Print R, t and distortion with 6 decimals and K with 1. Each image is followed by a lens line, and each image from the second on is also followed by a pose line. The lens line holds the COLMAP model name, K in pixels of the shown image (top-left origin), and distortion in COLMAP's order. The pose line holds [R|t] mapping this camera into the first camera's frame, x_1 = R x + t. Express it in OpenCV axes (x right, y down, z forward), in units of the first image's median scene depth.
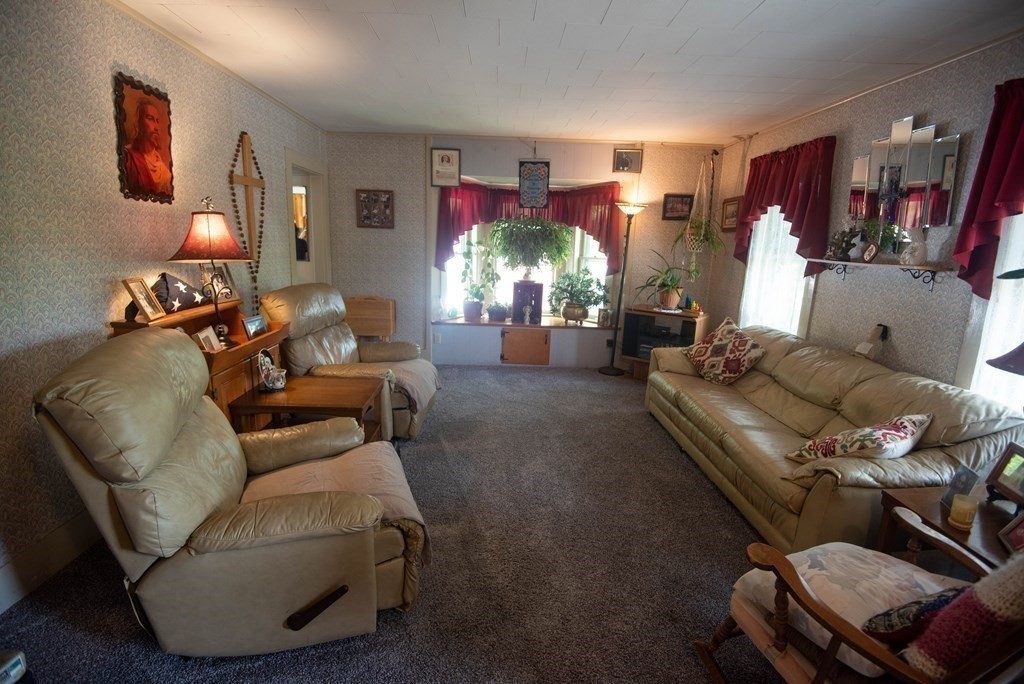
lens RADIAL K [[474.5, 0, 507.4], [0, 474.5, 342.5], [0, 0, 1]] dist [-0.021951, -0.009390]
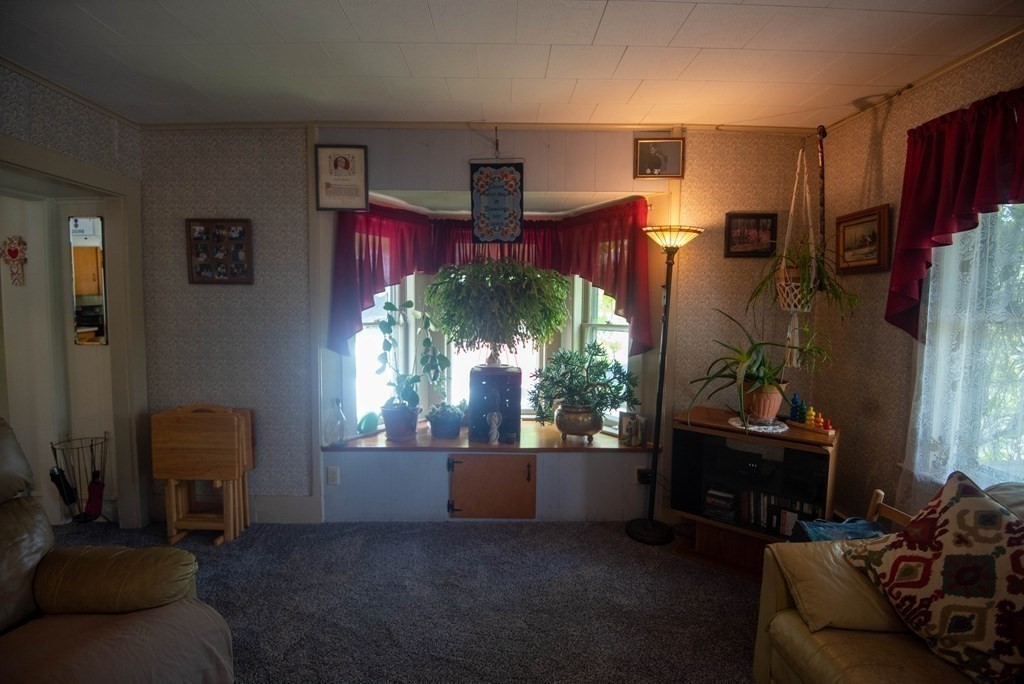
lens RADIAL K [[474.5, 0, 509.0], [0, 474.5, 339.3], [0, 0, 1]] dist [-0.021951, -0.009390]
pose [[0.999676, -0.023803, -0.009022, 0.070799], [0.022346, 0.990336, -0.136878, -0.090650], [0.012193, 0.136632, 0.990547, 0.450319]]
